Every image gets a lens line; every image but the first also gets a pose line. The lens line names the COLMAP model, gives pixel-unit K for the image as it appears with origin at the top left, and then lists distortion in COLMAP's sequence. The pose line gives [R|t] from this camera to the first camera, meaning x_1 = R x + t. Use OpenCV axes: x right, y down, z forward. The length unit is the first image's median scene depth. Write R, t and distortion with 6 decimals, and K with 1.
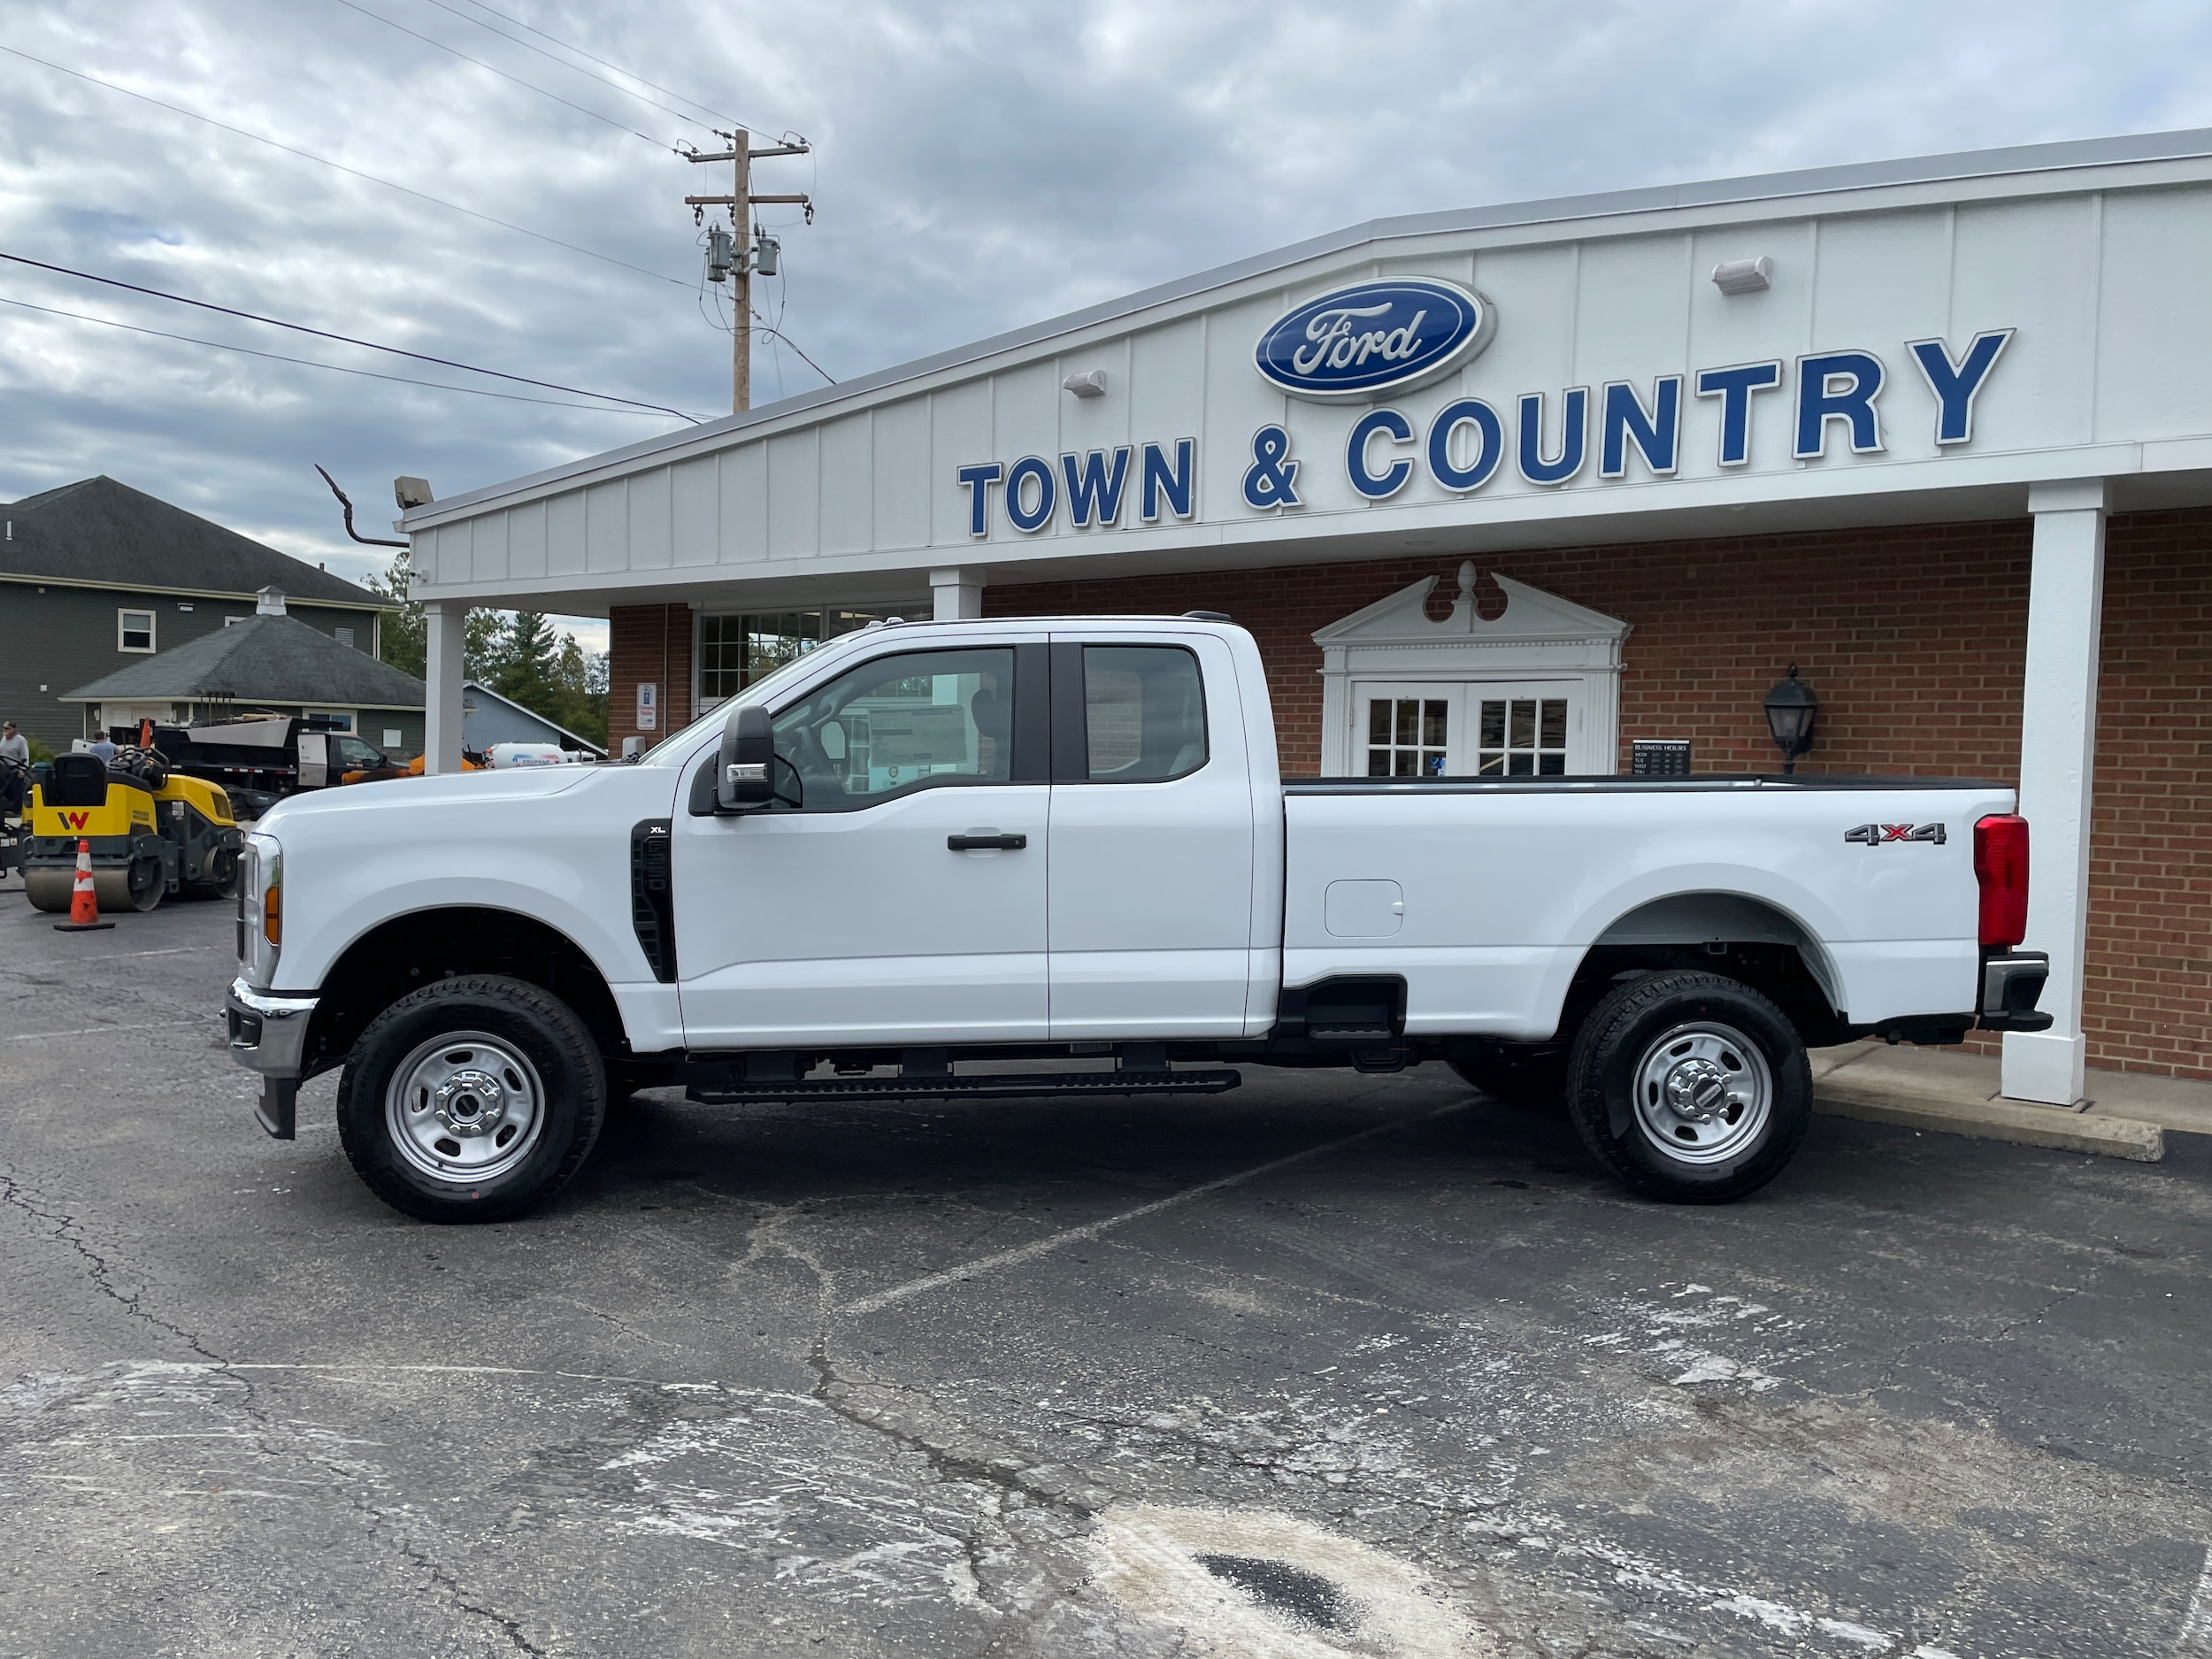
lens RADIAL K [[1650.5, 0, 1082.5], [0, 1650.5, 819.1], [0, 0, 1]] dist [0.094624, -0.118453]
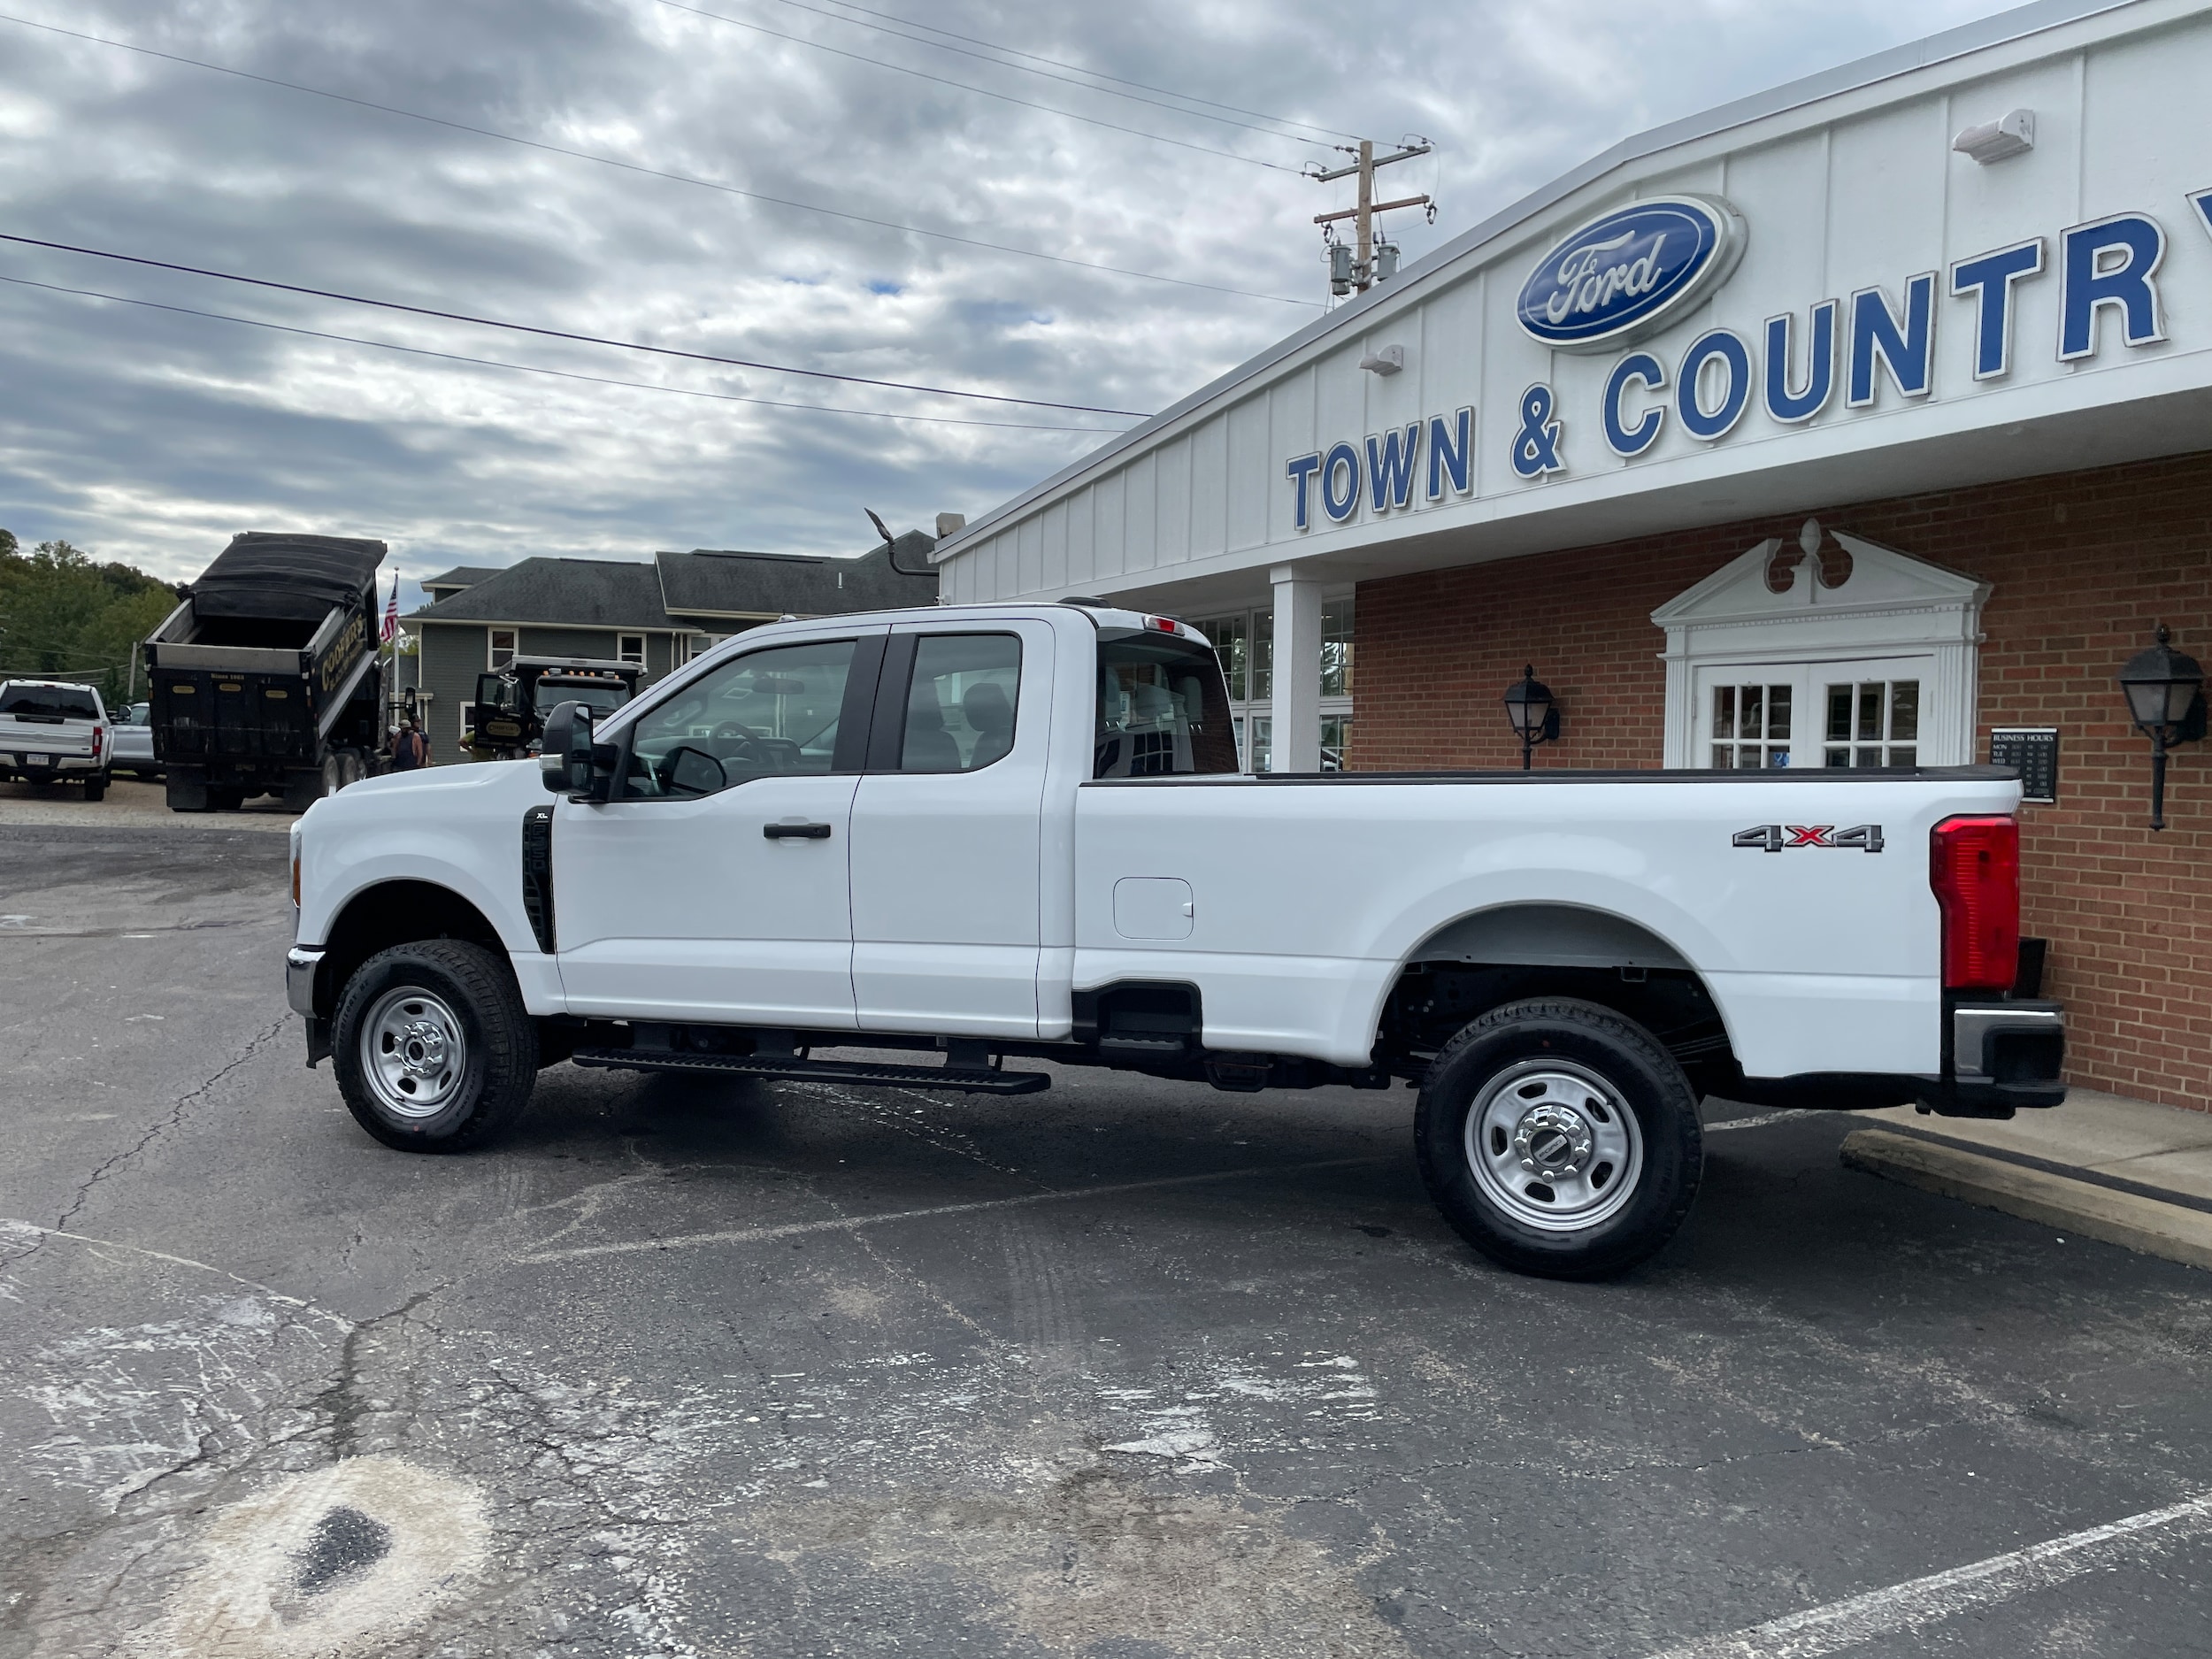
lens RADIAL K [[1650.5, 0, 1096.1], [0, 1650.5, 817.8], [0, 0, 1]] dist [0.094624, -0.118453]
pose [[0.897126, 0.010385, -0.441653, 0.543044], [-0.013304, 0.999905, -0.003513, 0.007022], [0.441575, 0.009027, 0.897179, 0.156932]]
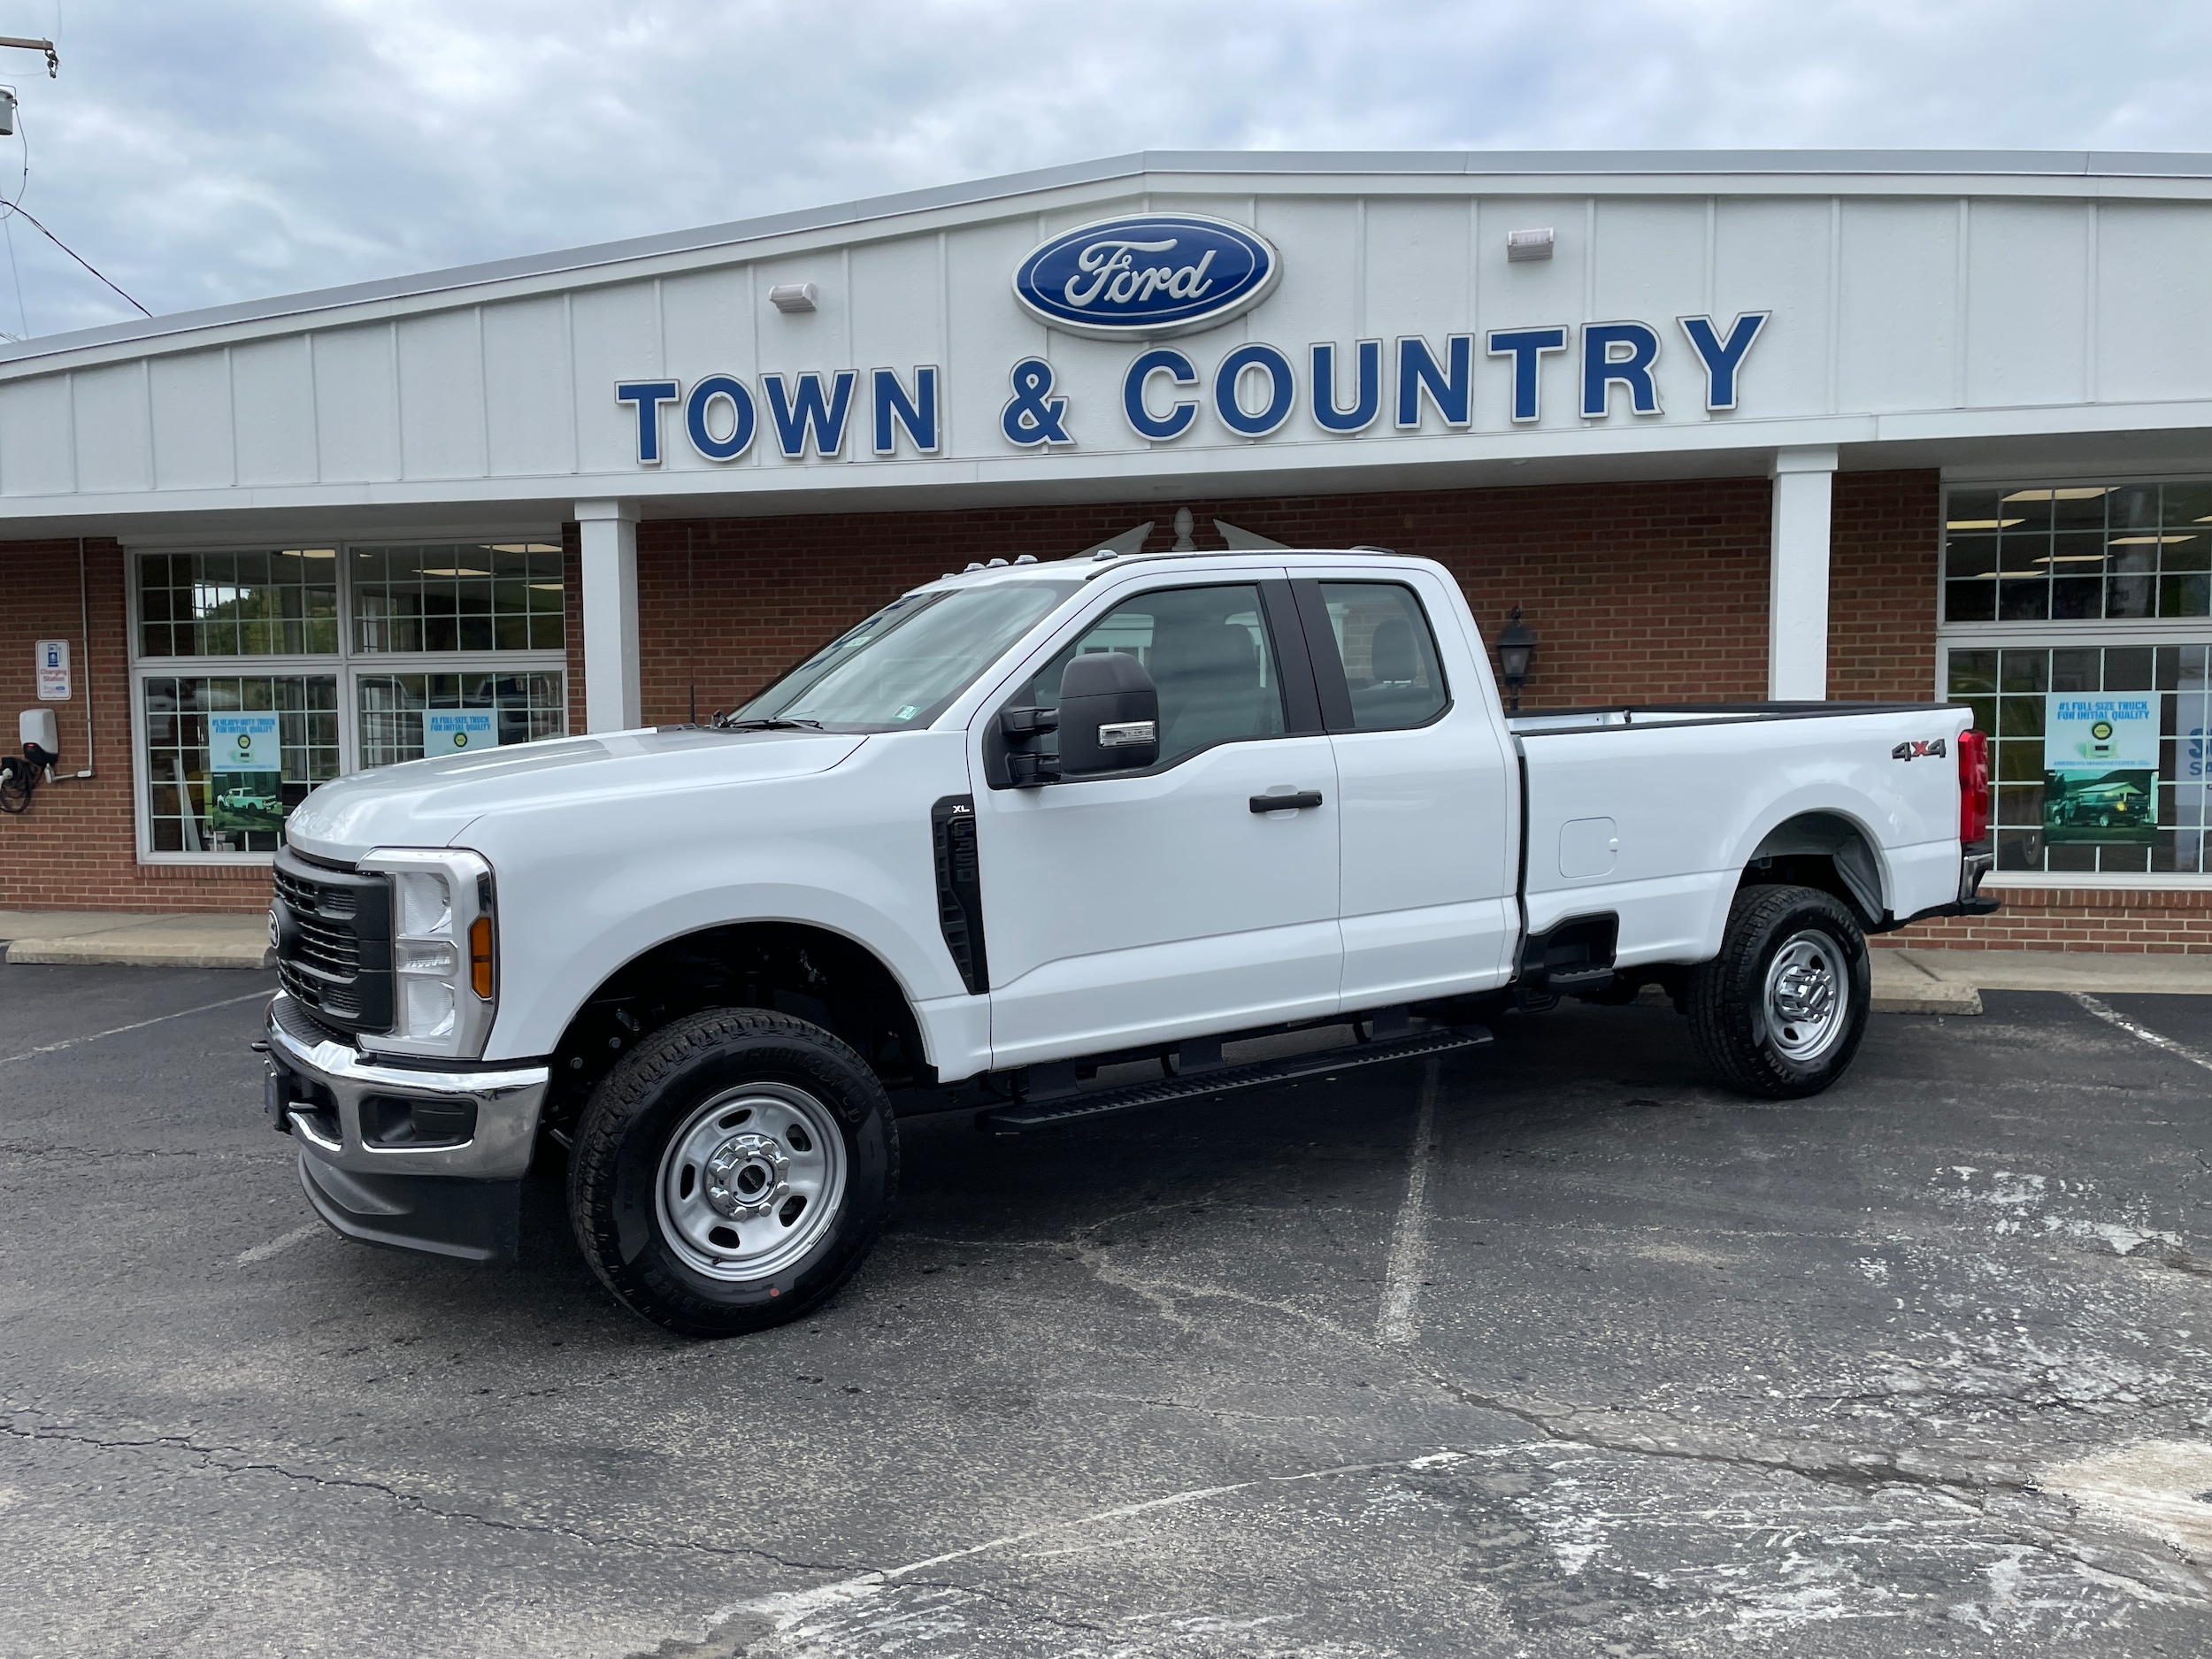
lens RADIAL K [[1650.5, 0, 1078.0], [0, 1650.5, 815.5], [0, 0, 1]] dist [0.094624, -0.118453]
pose [[0.896319, -0.059202, 0.439441, -0.535978], [0.048221, 0.998183, 0.036122, -0.015516], [-0.440781, -0.011186, 0.897545, 0.237295]]
